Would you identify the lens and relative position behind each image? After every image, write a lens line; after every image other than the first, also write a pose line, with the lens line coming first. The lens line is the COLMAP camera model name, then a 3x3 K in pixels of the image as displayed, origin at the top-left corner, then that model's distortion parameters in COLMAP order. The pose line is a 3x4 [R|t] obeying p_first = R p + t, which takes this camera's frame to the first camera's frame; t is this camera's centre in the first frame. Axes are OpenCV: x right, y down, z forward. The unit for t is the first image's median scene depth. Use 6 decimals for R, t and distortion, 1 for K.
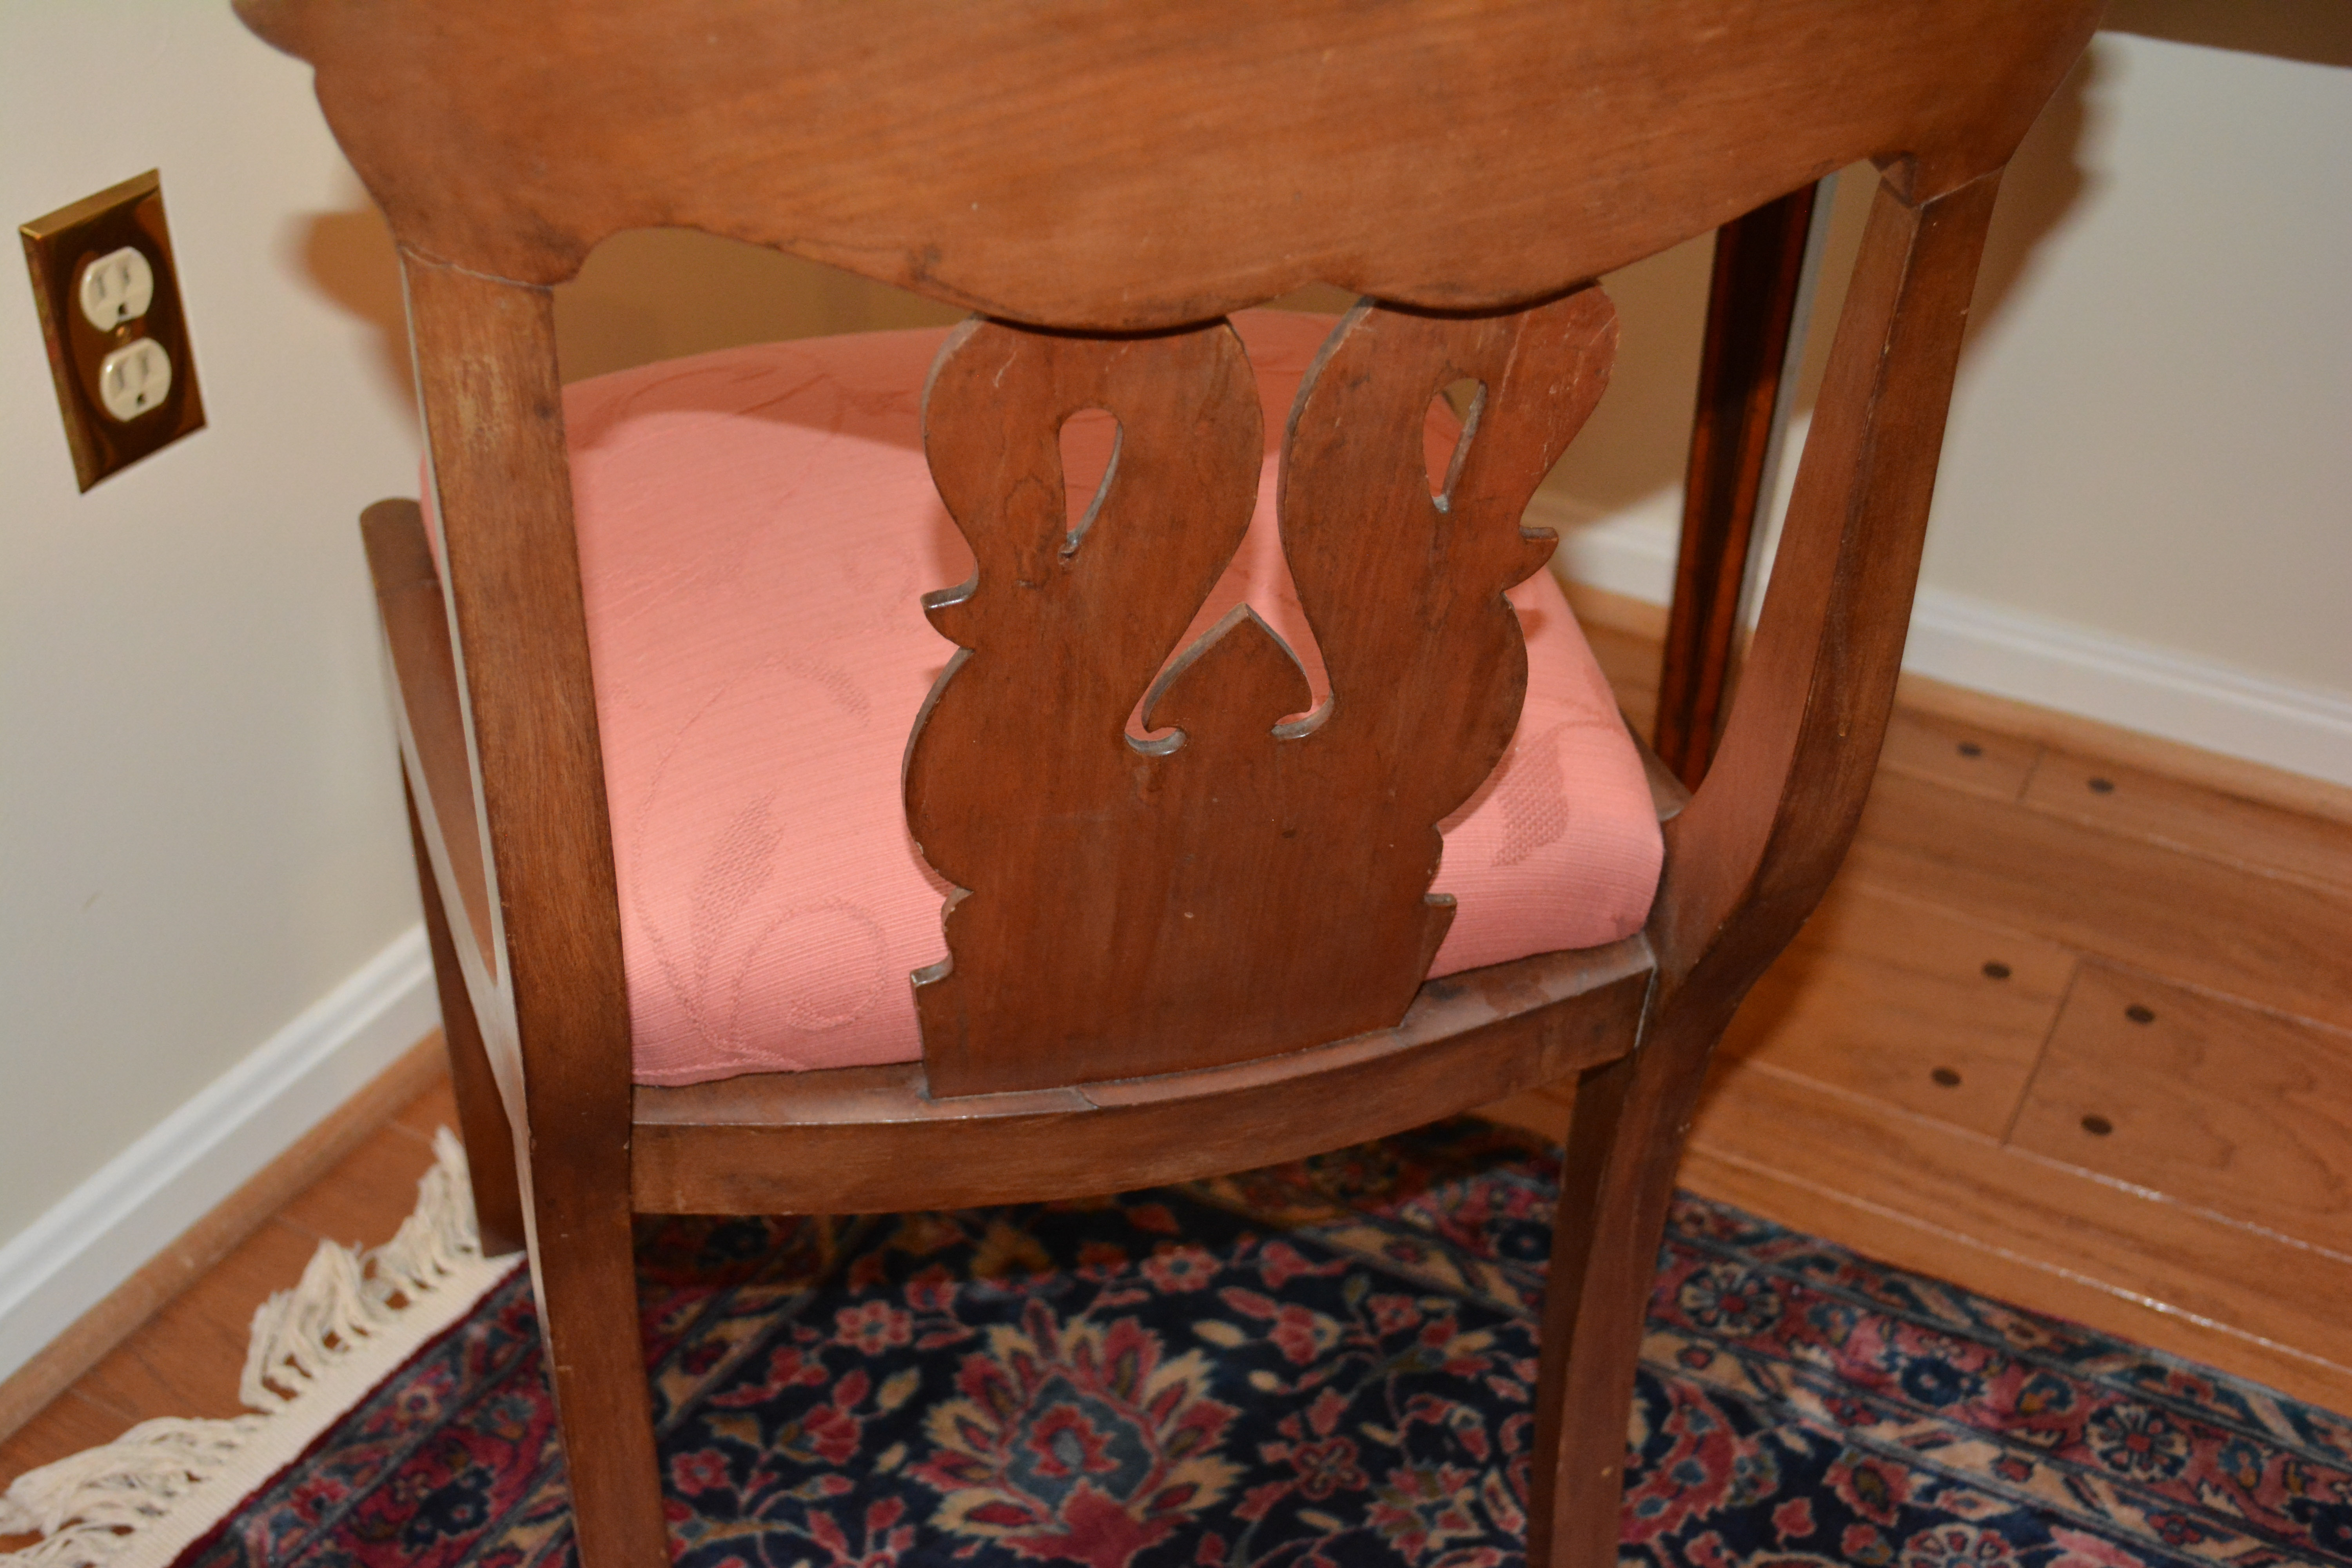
lens RADIAL K [[2659.6, 0, 1141.5], [0, 2659.6, 814.2], [0, 0, 1]] dist [-0.042528, 0.000000]
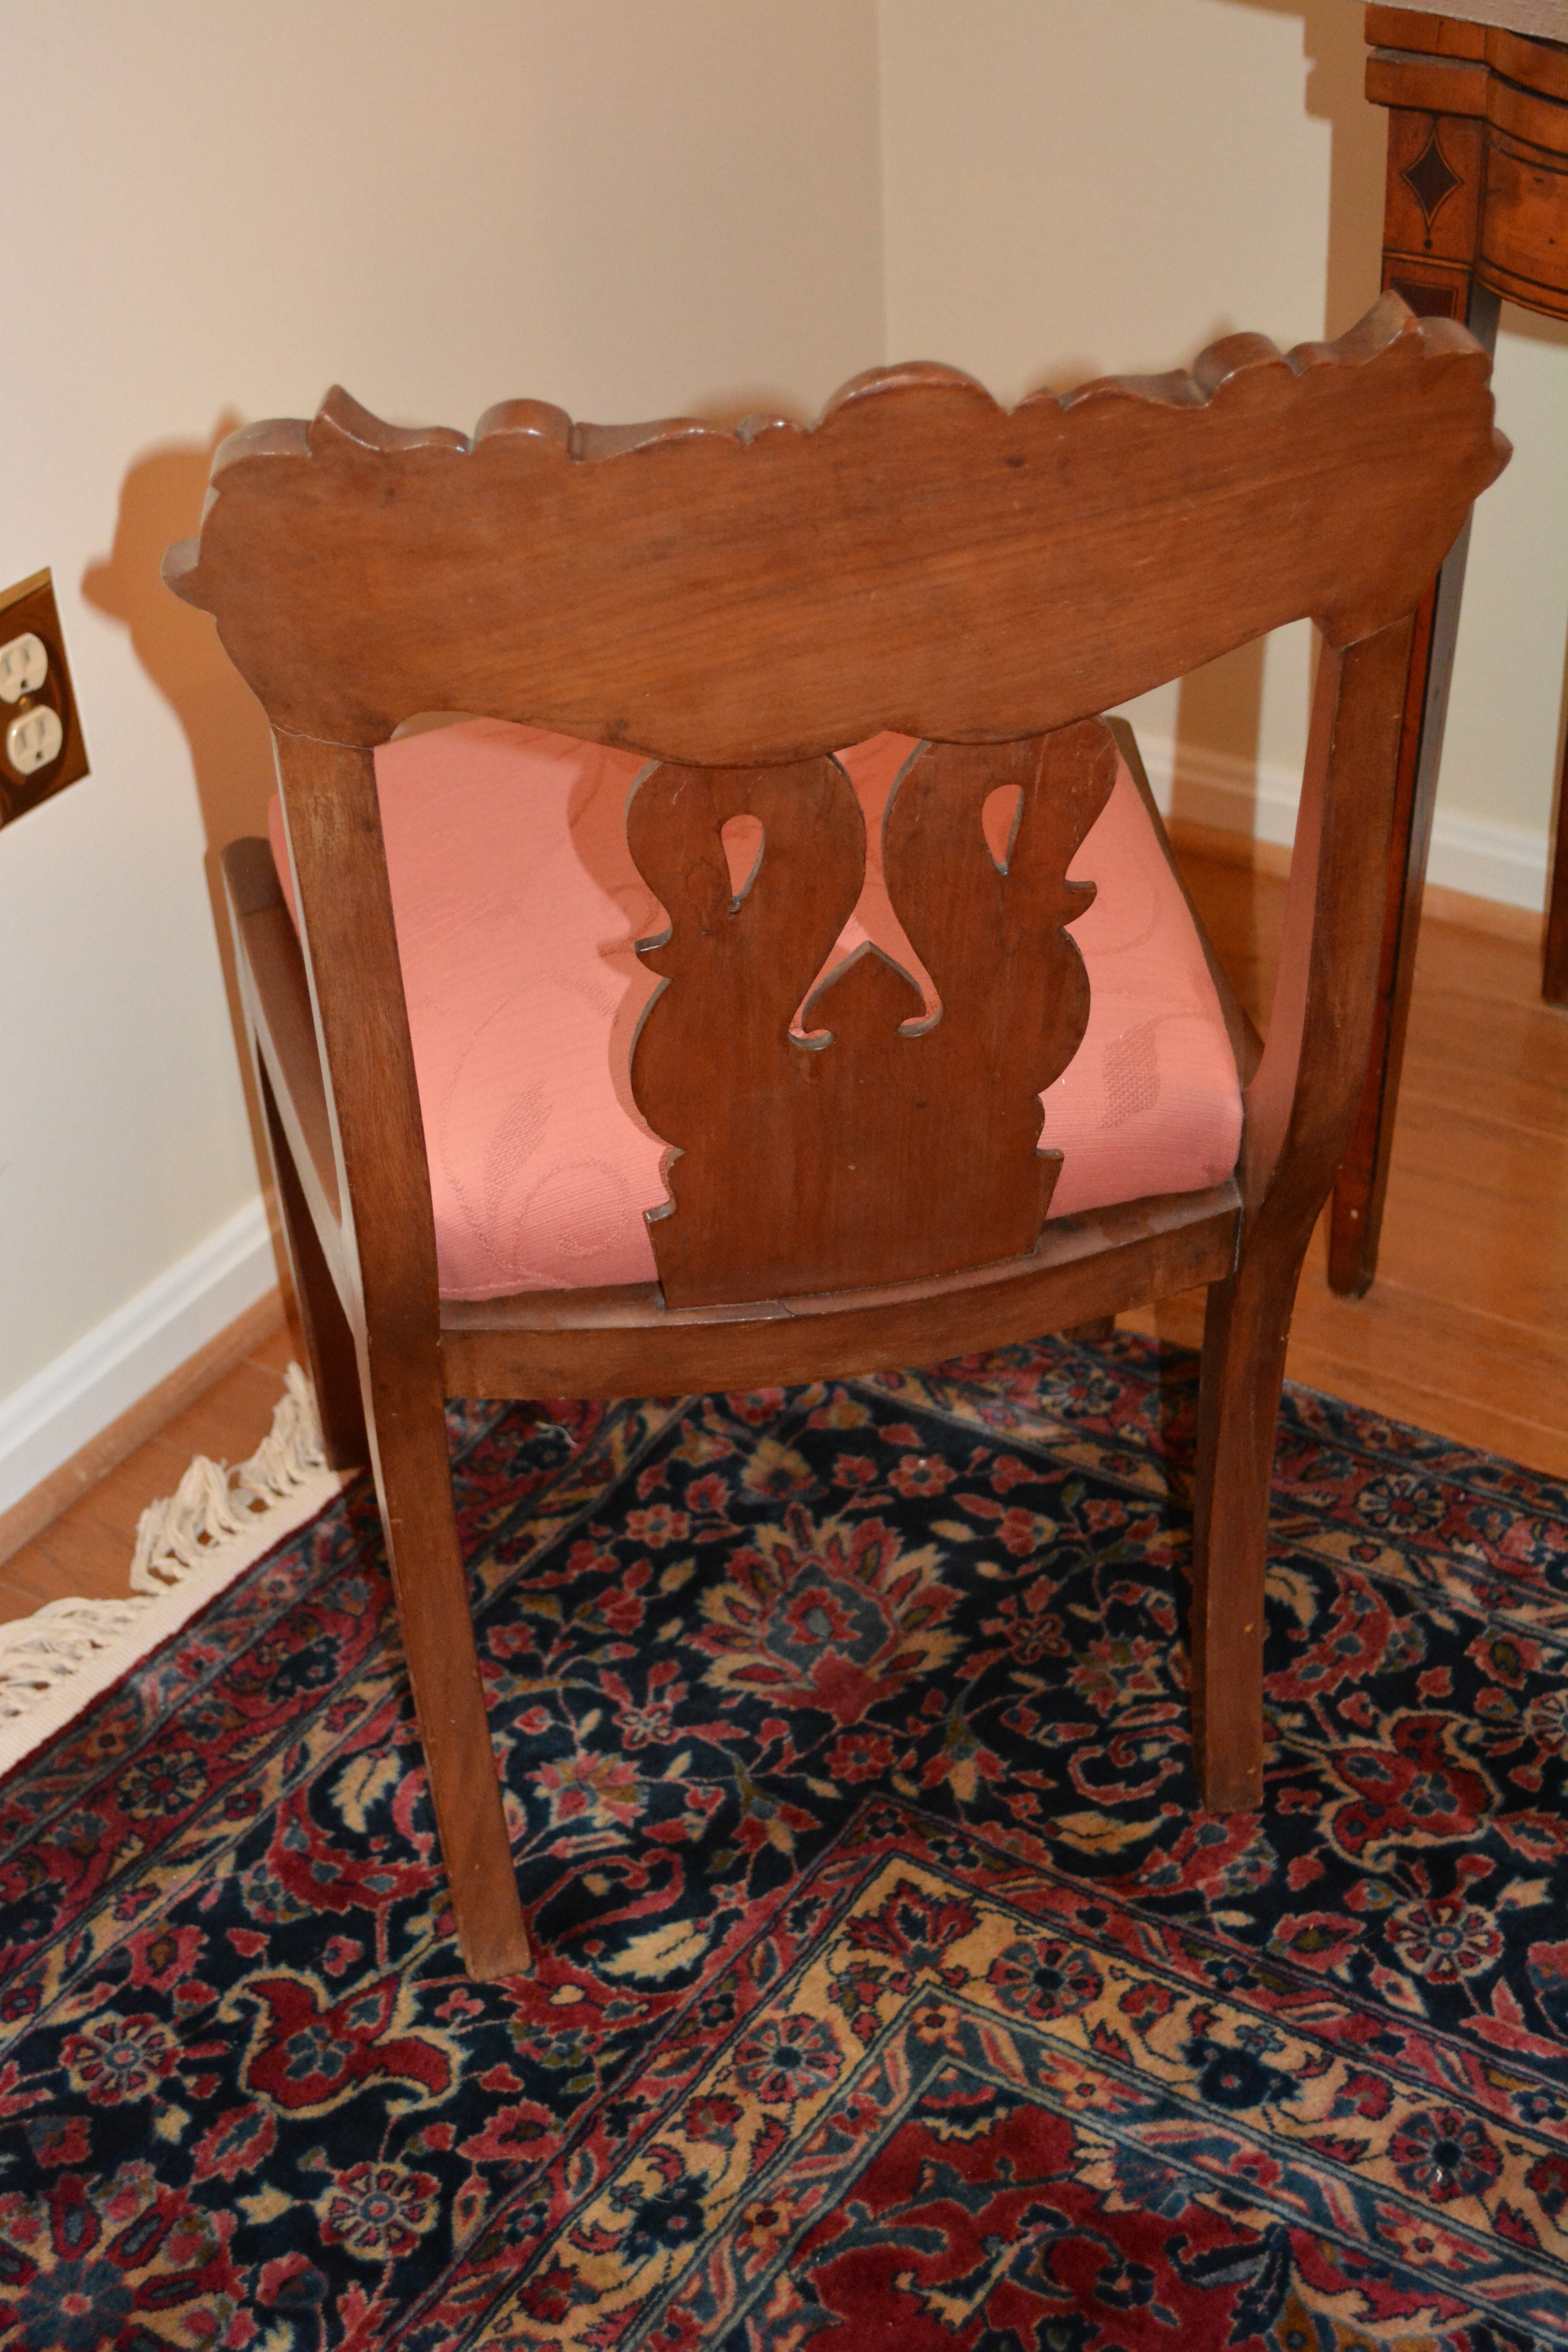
lens RADIAL K [[3014.2, 0, 782.2], [0, 3014.2, 1174.7], [0, 0, 1]] dist [-0.031497, 0.000000]
pose [[0.996137, -0.009938, -0.087253, 0.077396], [0.012854, 0.999375, 0.032918, -0.005689], [0.086872, -0.033913, 0.995642, -0.342161]]
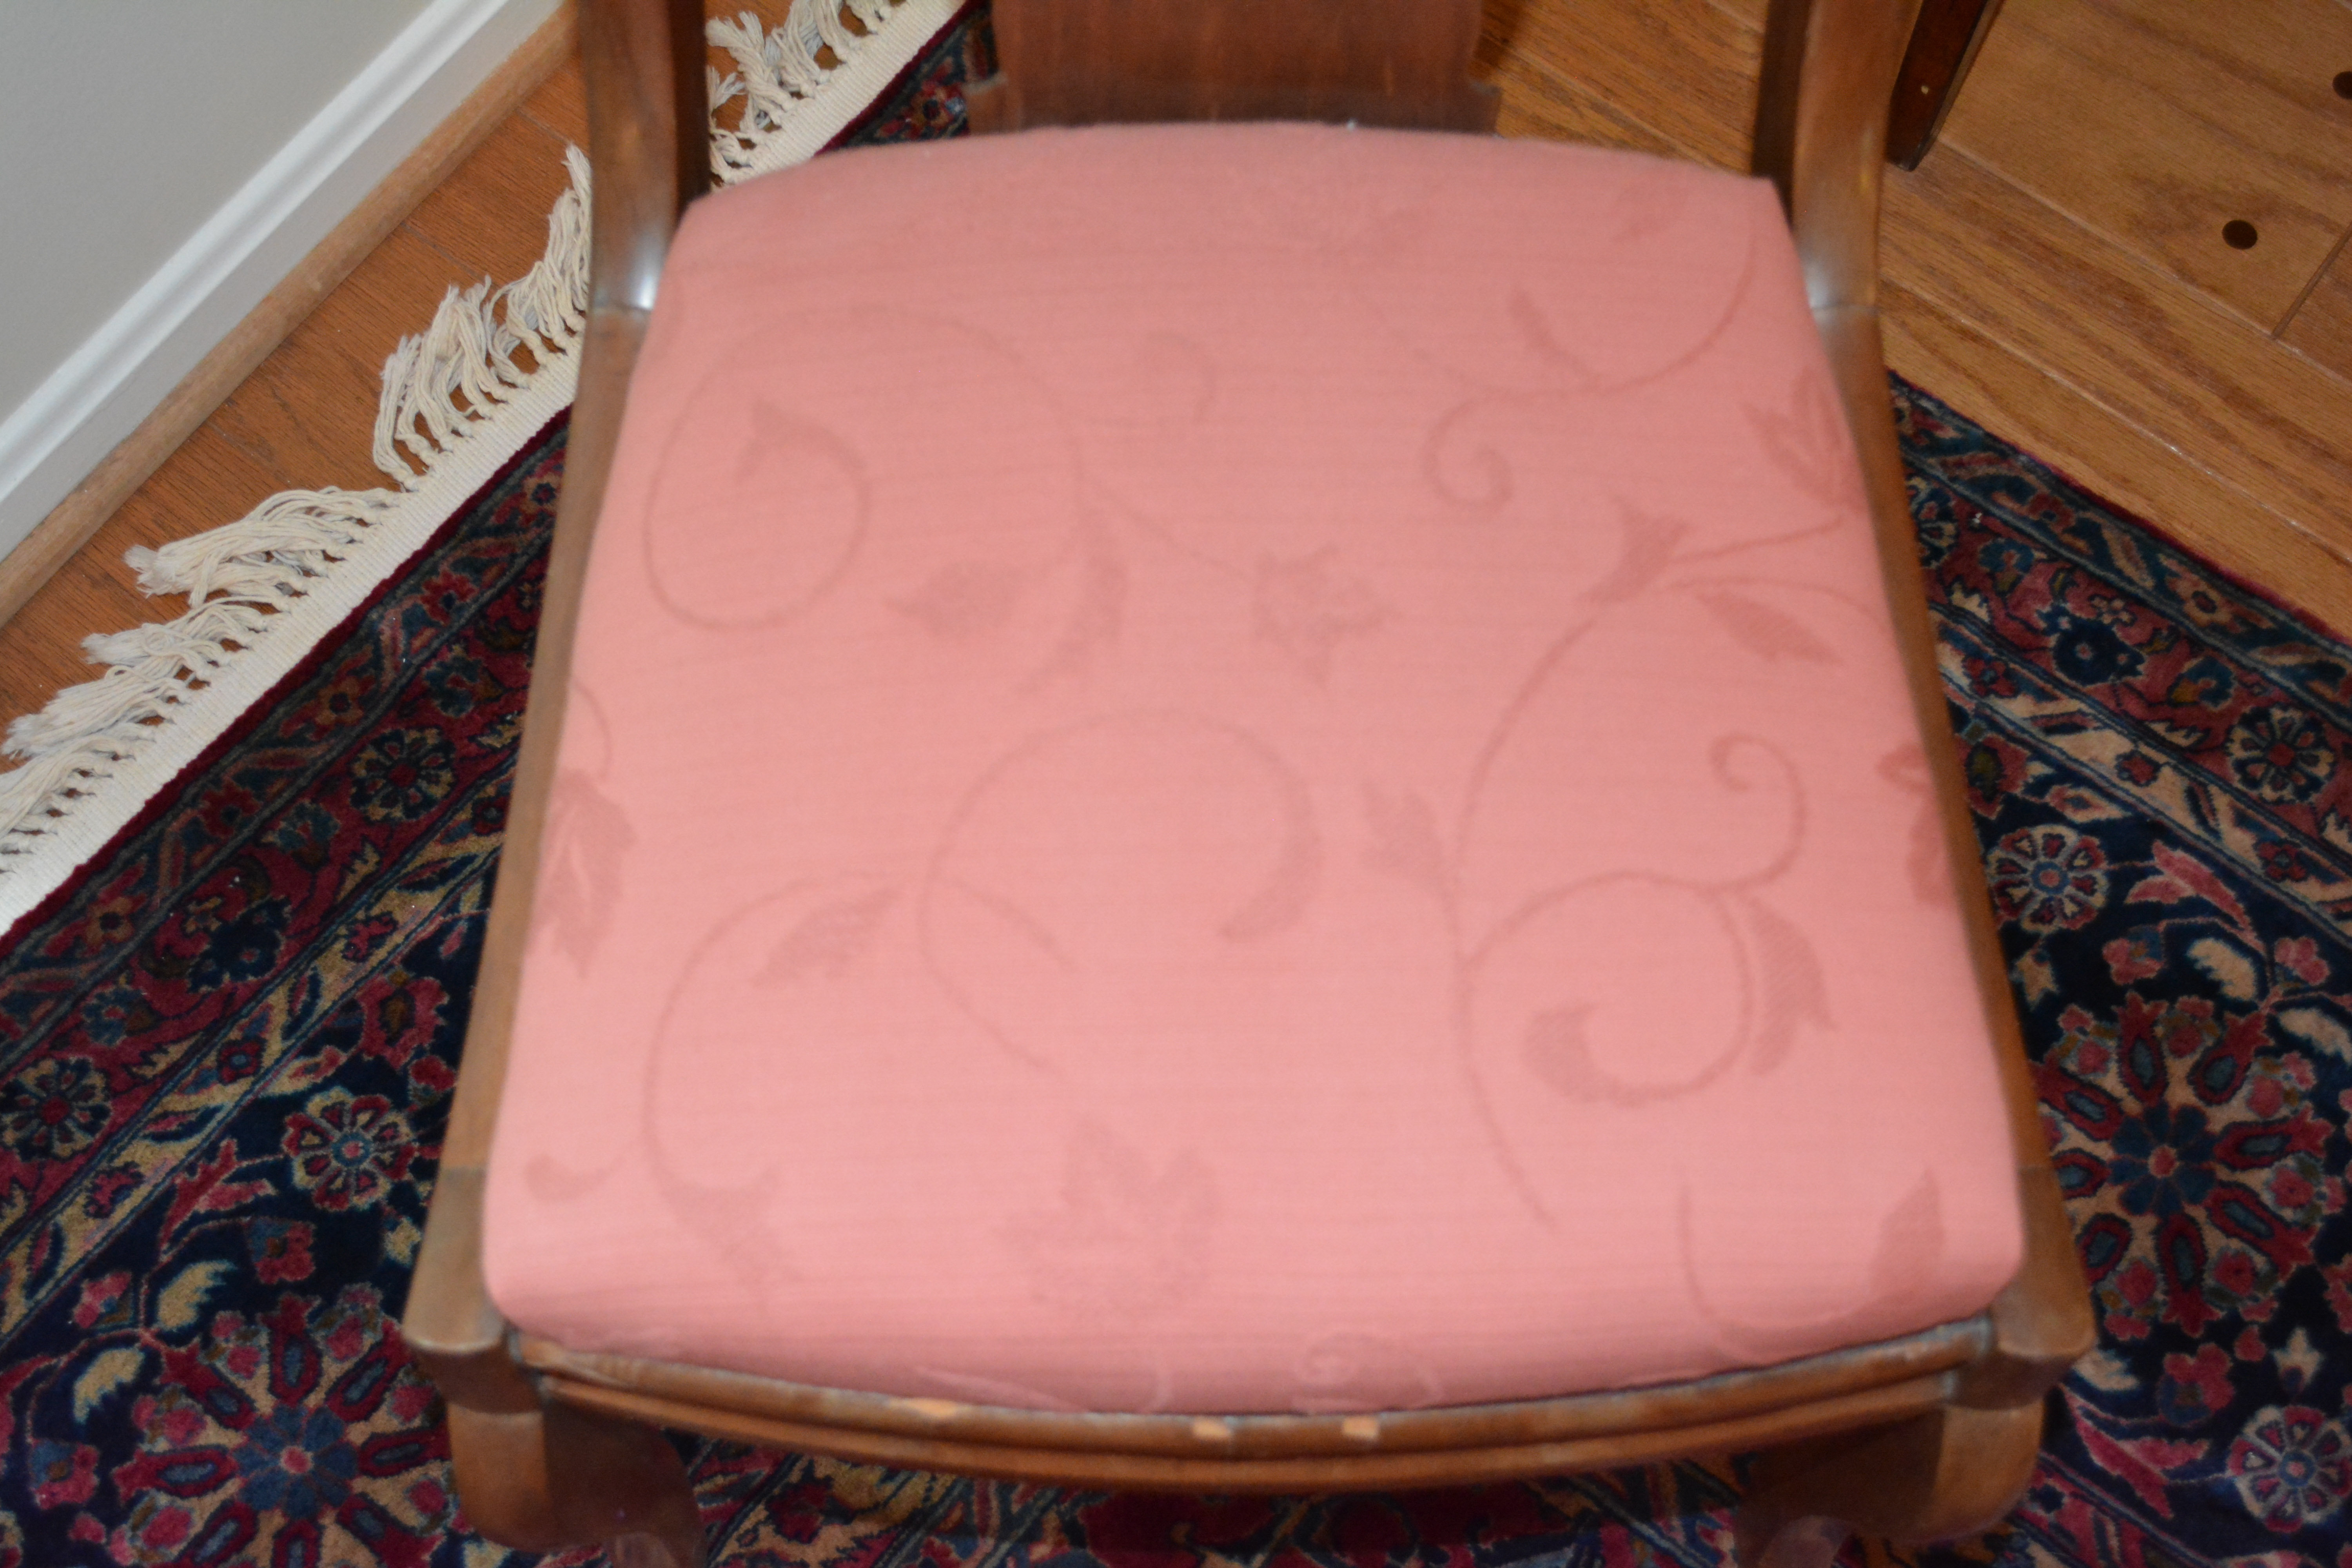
lens RADIAL K [[3014.2, 0, 1154.1], [0, 3014.2, 769.4], [0, 0, 1]] dist [-0.031497, 0.000000]
pose [[0.988318, 0.131158, -0.077628, 0.058639], [-0.067194, 0.832142, 0.550477, -0.345157], [0.136797, -0.538830, 0.831234, 0.030064]]
